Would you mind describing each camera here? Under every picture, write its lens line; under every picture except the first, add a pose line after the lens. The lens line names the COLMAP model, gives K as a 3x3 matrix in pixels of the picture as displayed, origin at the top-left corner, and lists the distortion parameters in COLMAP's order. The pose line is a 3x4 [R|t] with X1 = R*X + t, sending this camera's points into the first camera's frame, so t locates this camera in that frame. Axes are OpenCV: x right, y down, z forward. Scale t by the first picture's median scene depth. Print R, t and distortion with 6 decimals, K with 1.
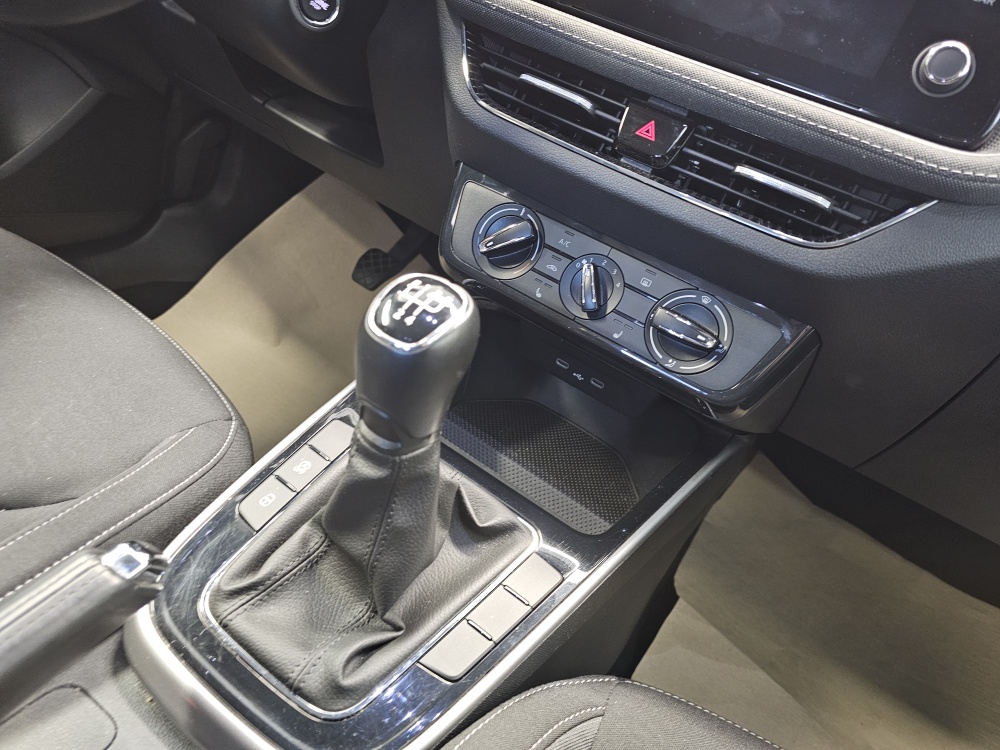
lens RADIAL K [[679.2, 0, 509.0], [0, 679.2, 359.1], [0, 0, 1]] dist [0.056294, -0.055372]
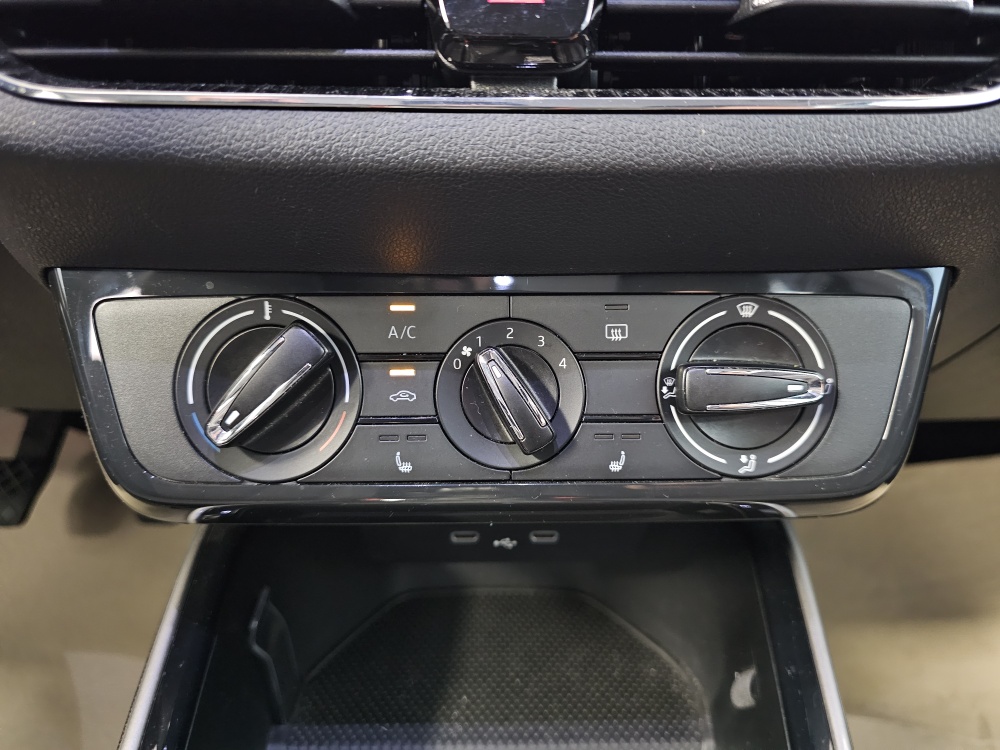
lens RADIAL K [[679.2, 0, 499.9], [0, 679.2, 364.7], [0, 0, 1]] dist [0.056294, -0.055372]
pose [[0.807223, -0.463375, 0.365615, -0.034245], [0.471356, 0.878899, 0.073218, -0.153514], [-0.355266, 0.113232, 0.927882, 0.575968]]
